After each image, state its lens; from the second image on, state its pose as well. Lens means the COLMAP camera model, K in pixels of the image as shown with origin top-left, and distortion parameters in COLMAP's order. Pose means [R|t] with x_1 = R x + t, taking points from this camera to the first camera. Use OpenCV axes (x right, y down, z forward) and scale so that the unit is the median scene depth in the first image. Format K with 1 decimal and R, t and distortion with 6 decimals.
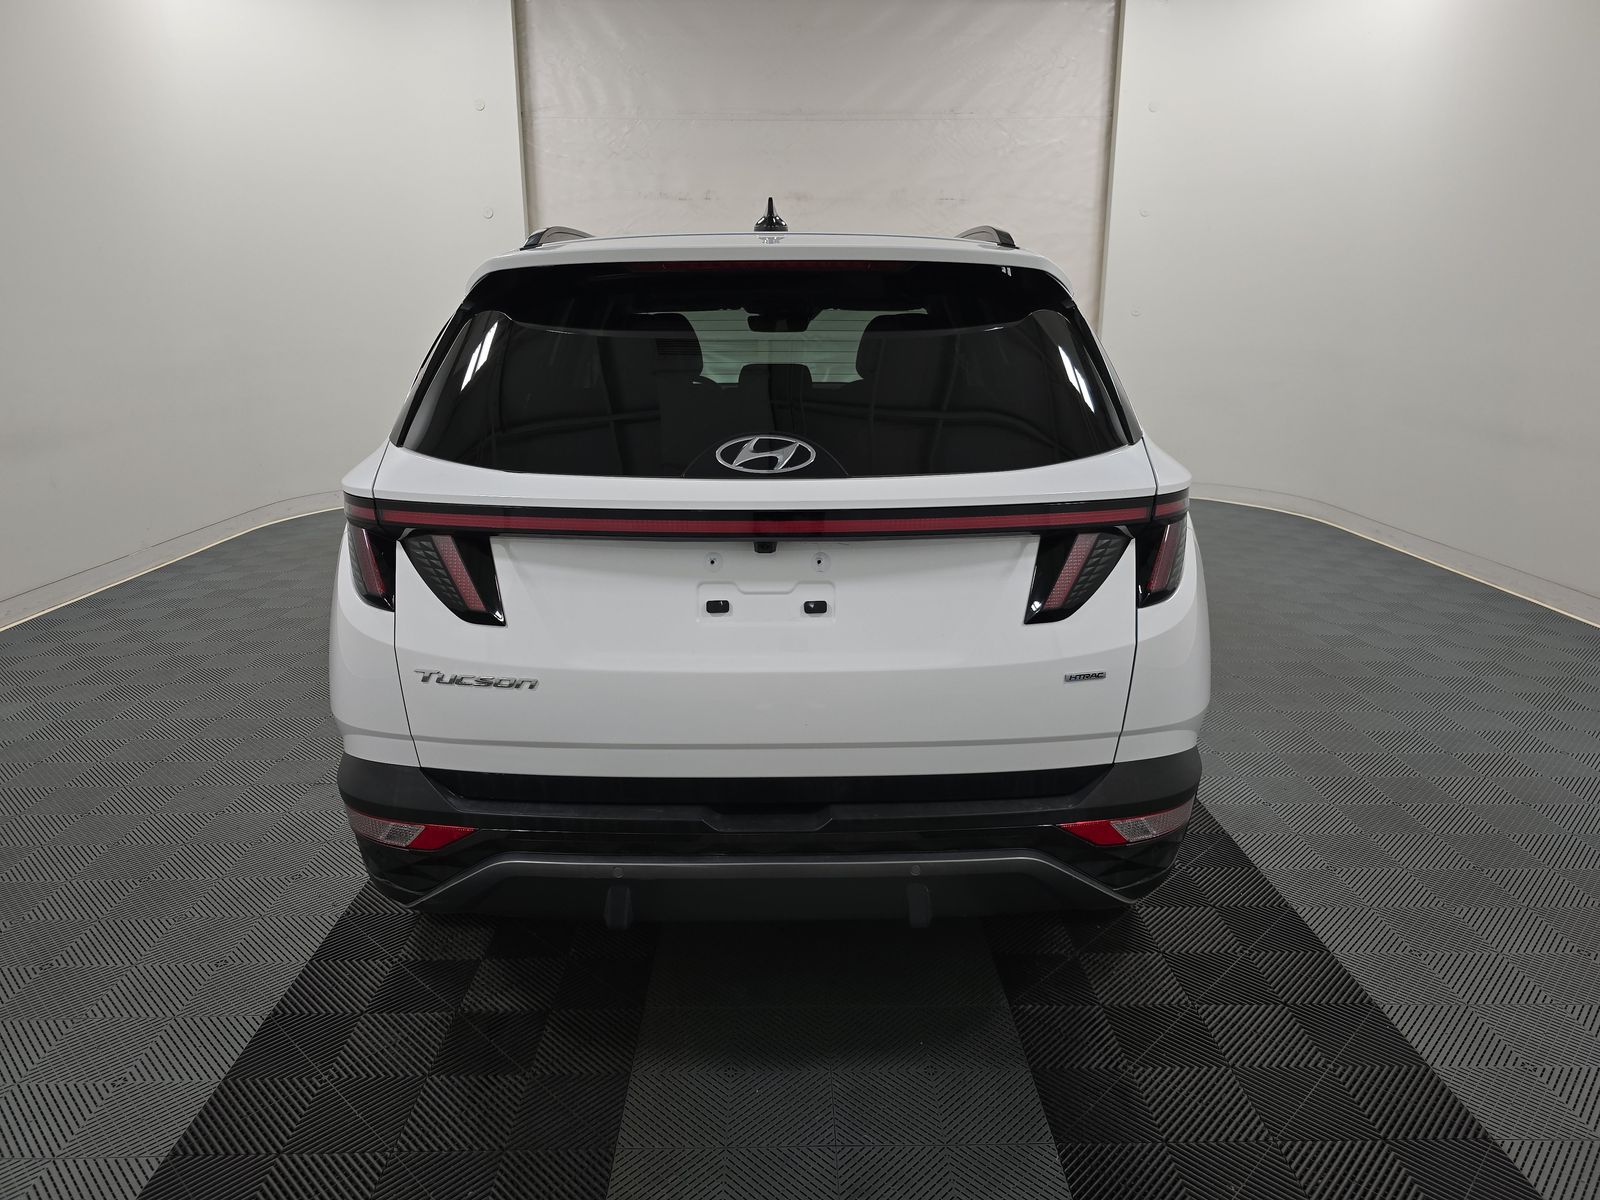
lens RADIAL K [[1078.0, 0, 814.9], [0, 1078.0, 610.0], [0, 0, 1]] dist [0.049482, -0.006888]
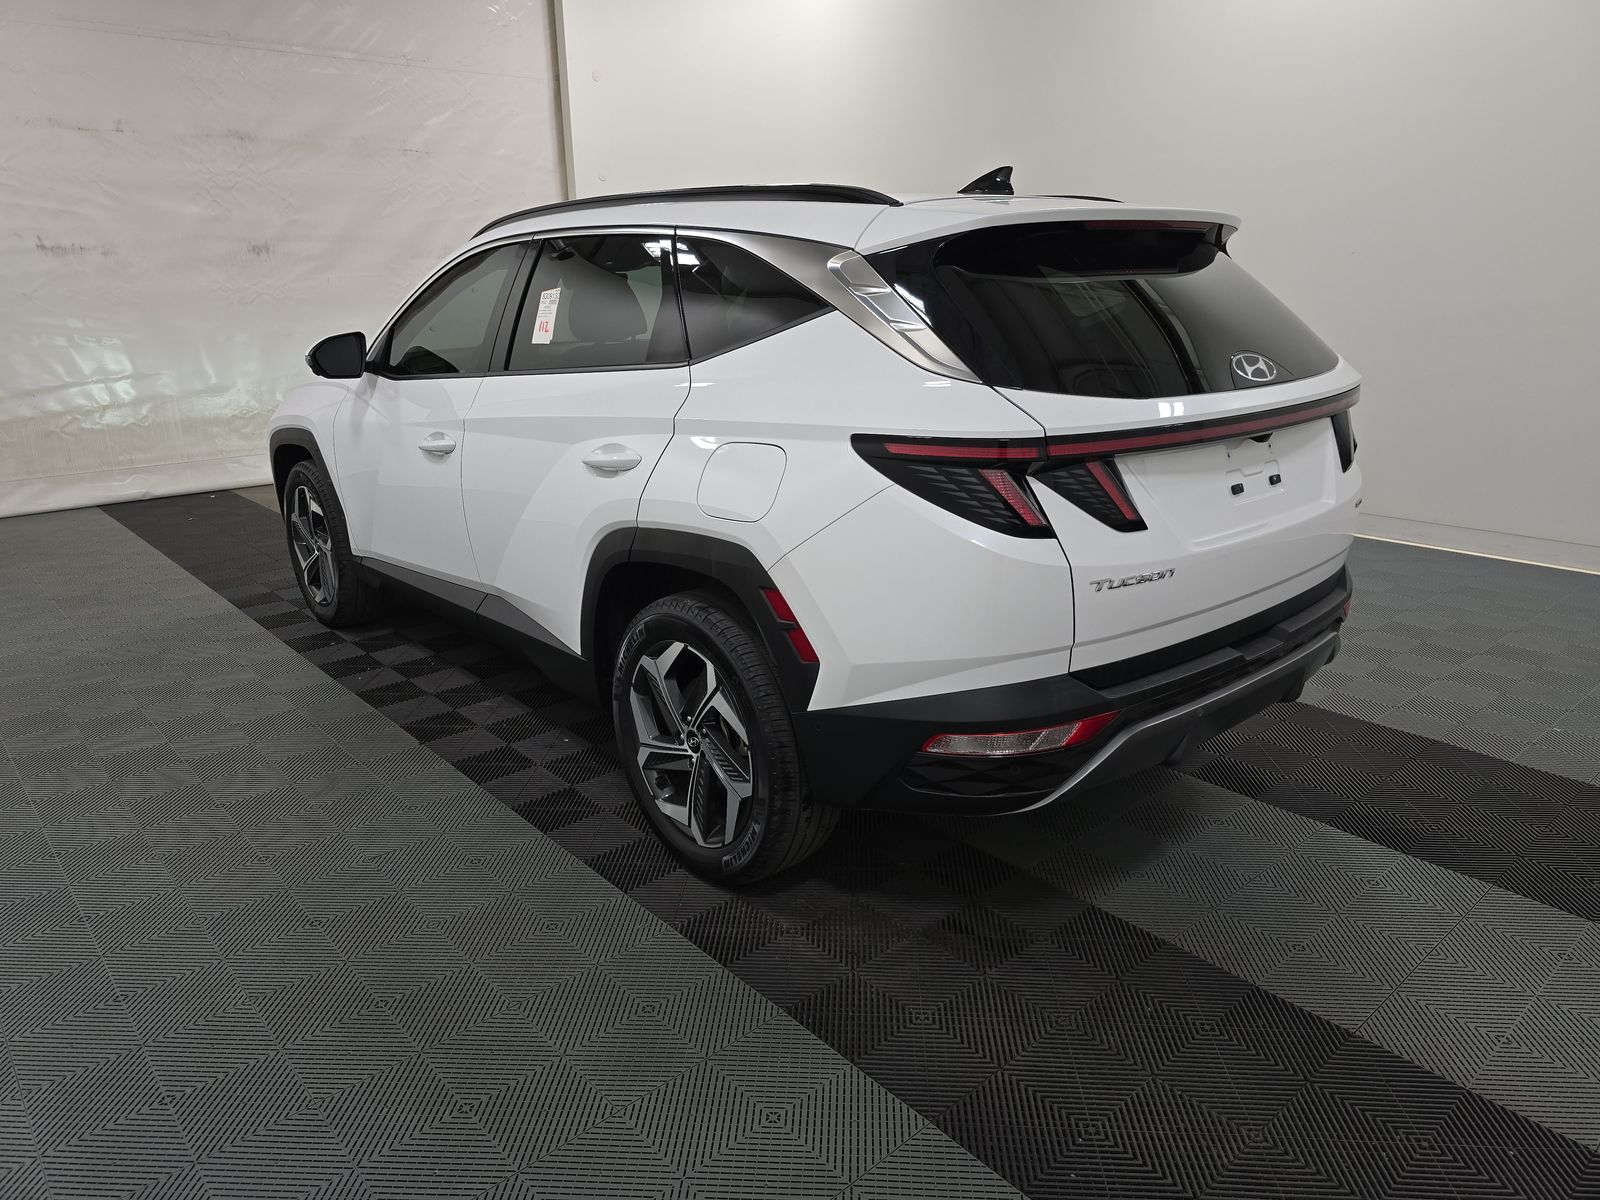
lens RADIAL K [[1078.0, 0, 814.9], [0, 1078.0, 610.0], [0, 0, 1]] dist [0.049482, -0.006888]
pose [[0.765469, -0.205483, 0.609782, -1.275387], [0.186523, 0.977812, 0.095355, -0.078186], [-0.615846, 0.040747, 0.786812, 0.282083]]
